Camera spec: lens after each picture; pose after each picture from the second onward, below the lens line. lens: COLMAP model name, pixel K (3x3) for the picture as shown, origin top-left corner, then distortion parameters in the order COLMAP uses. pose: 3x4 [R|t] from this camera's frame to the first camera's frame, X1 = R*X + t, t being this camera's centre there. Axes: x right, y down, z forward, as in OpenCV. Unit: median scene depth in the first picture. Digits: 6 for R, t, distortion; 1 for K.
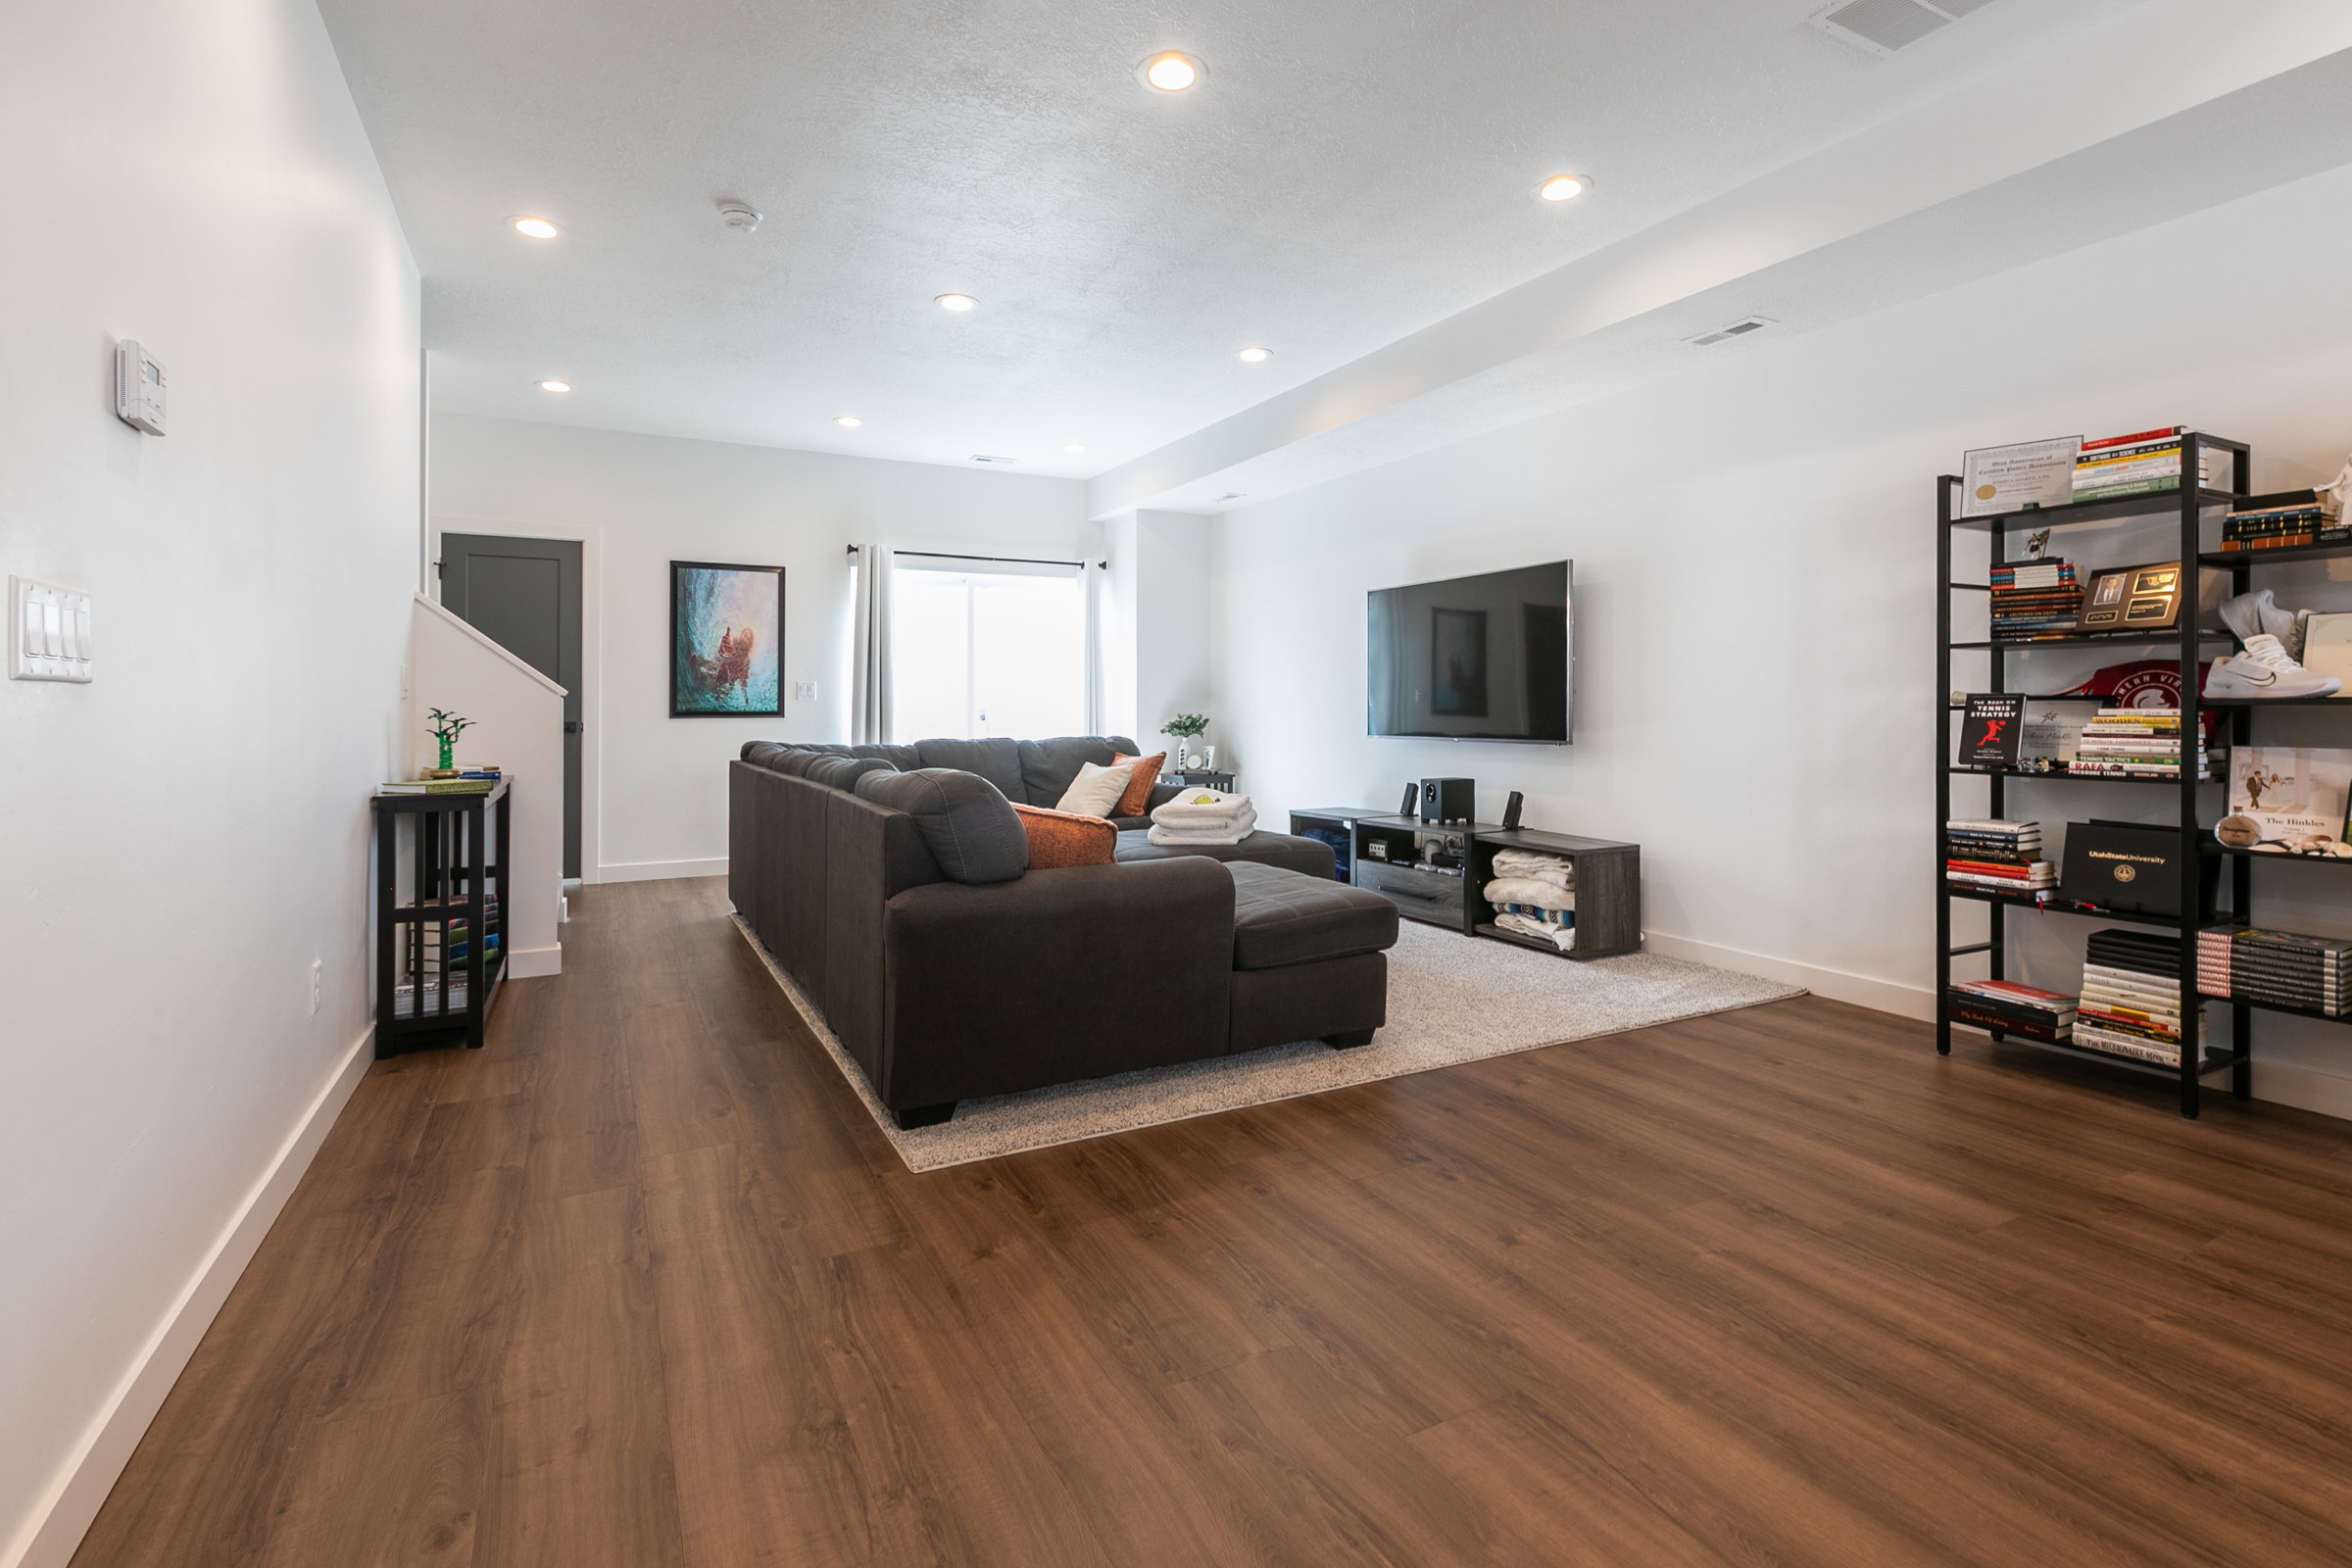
lens RADIAL K [[1105.1, 0, 1197.5], [0, 1105.1, 691.1], [0, 0, 1]] dist [0.011813, -0.002326]
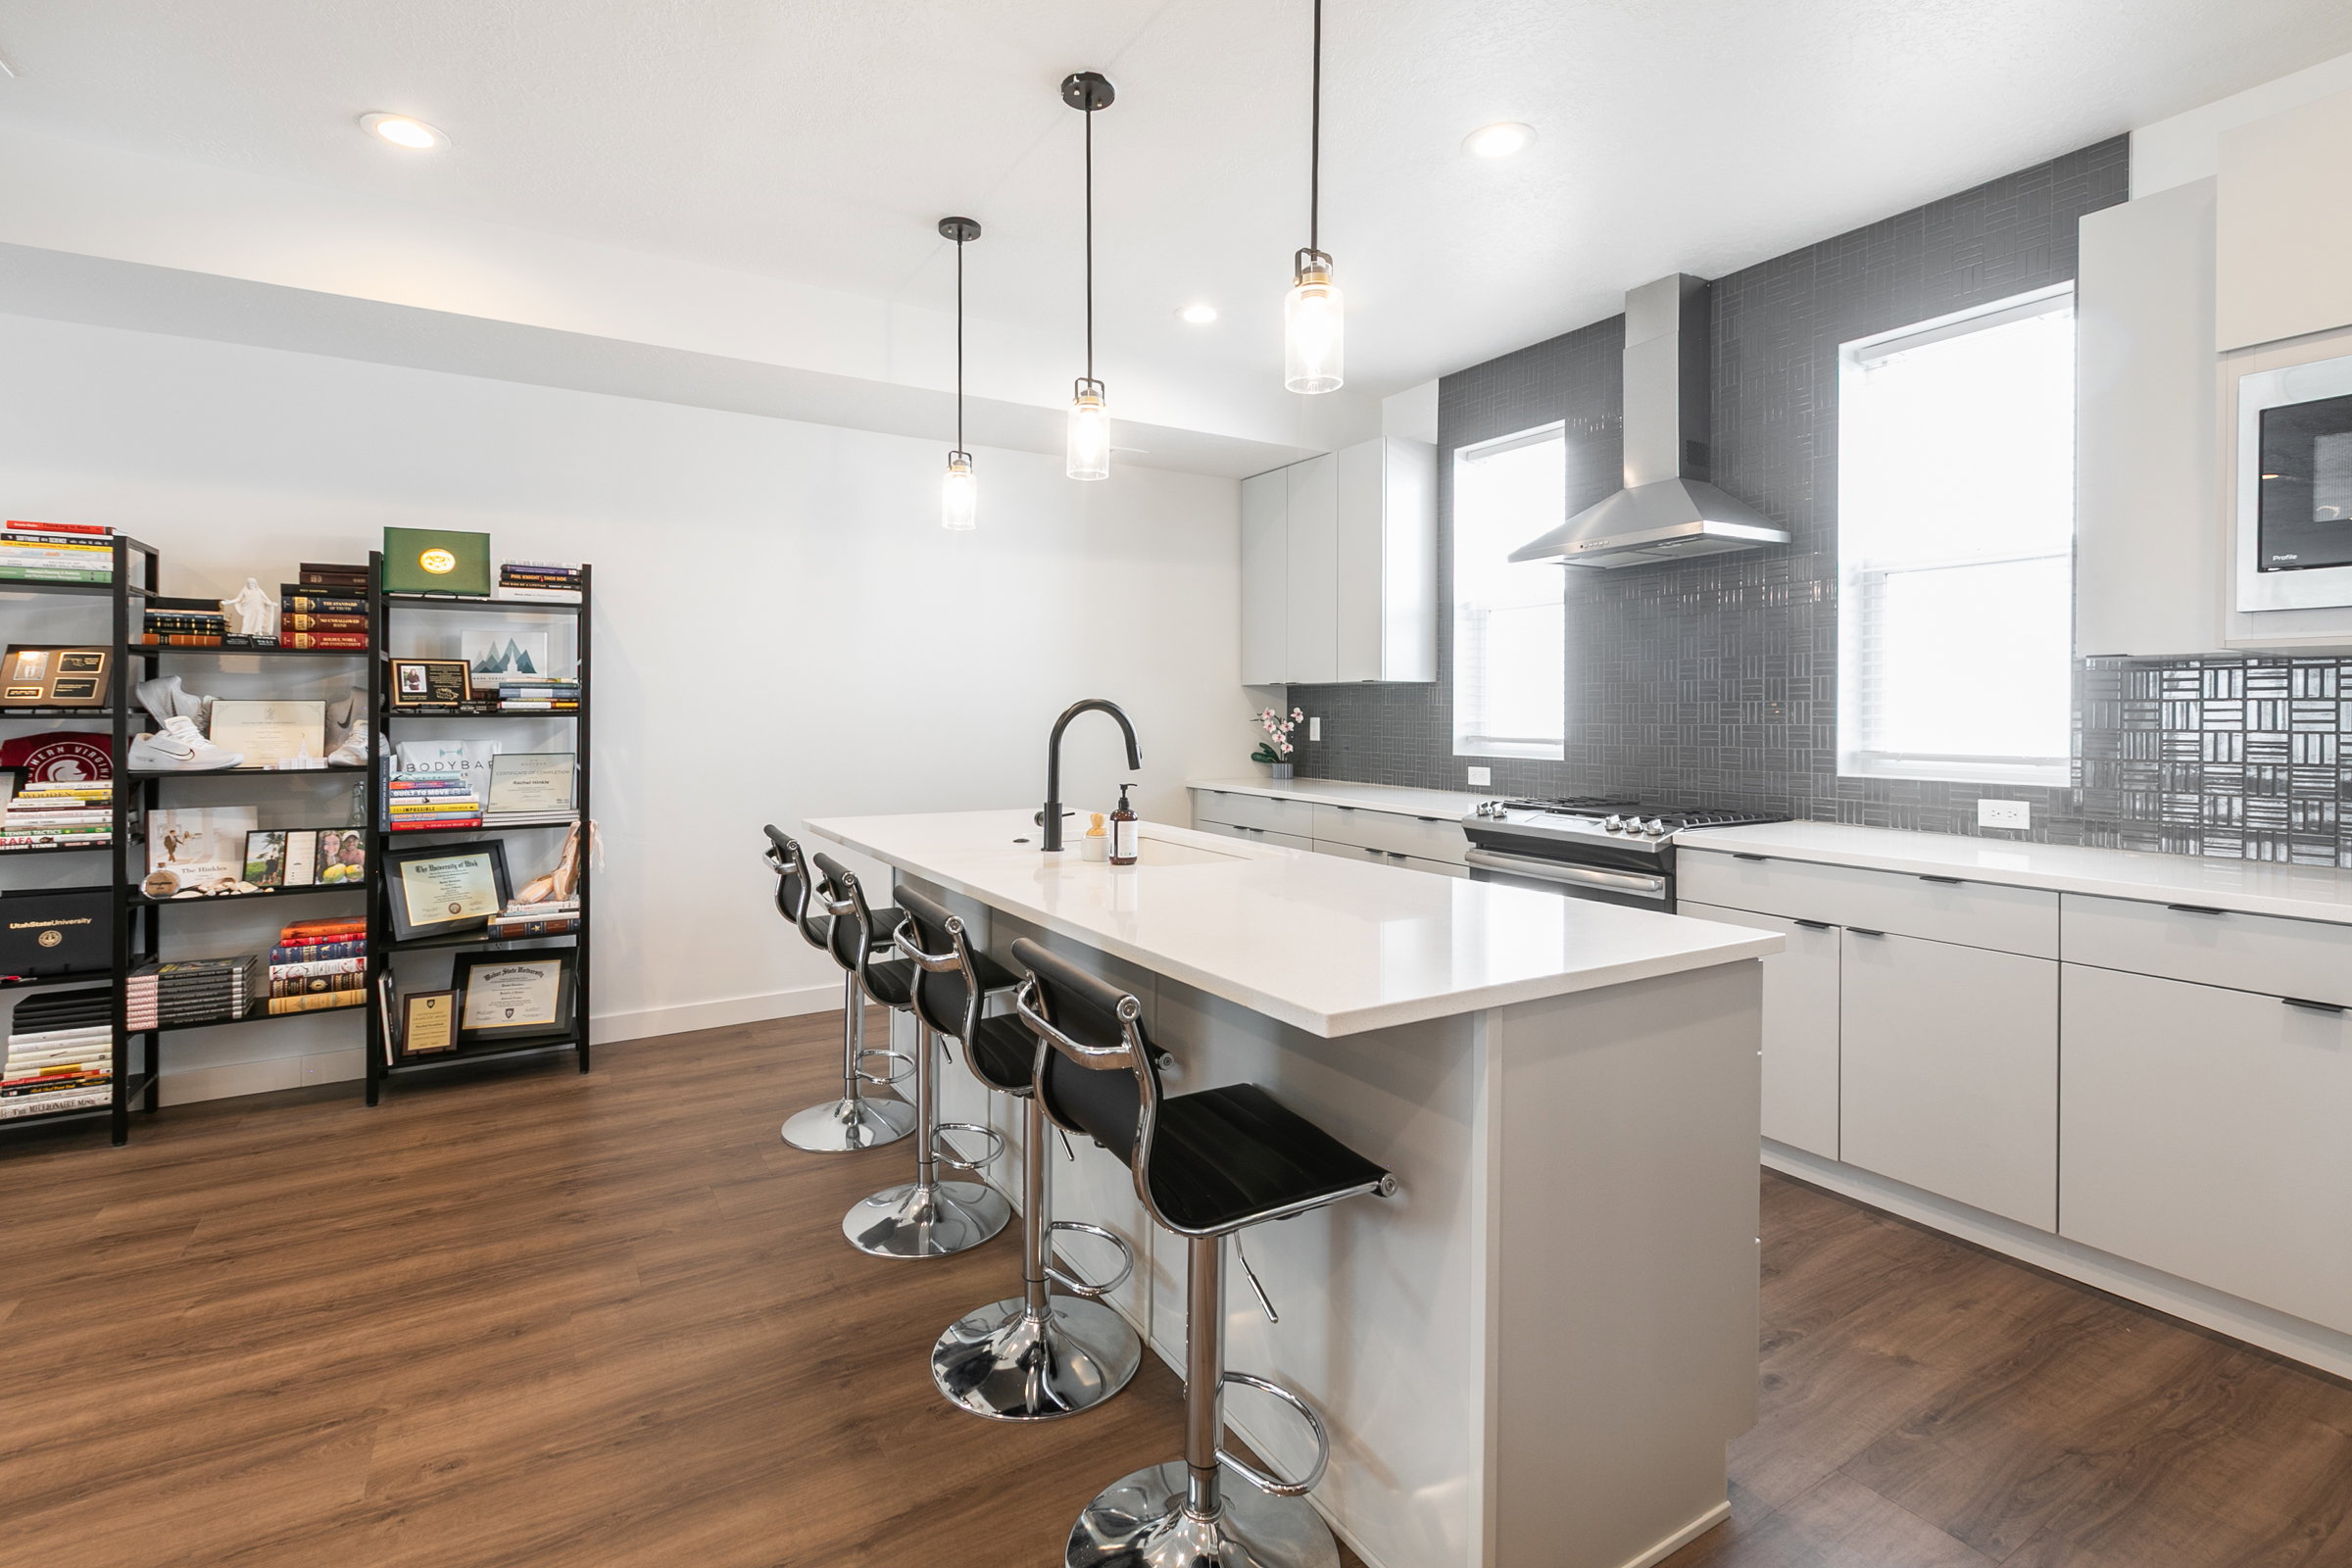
lens RADIAL K [[1105.1, 0, 1124.2], [0, 1105.1, 726.1], [0, 0, 1]] dist [0.011813, -0.002326]
pose [[-0.005990, -0.016808, 0.999841, -0.235344], [-0.007923, 0.999828, 0.016761, -0.066749], [-0.999951, -0.007822, -0.006122, -0.001978]]
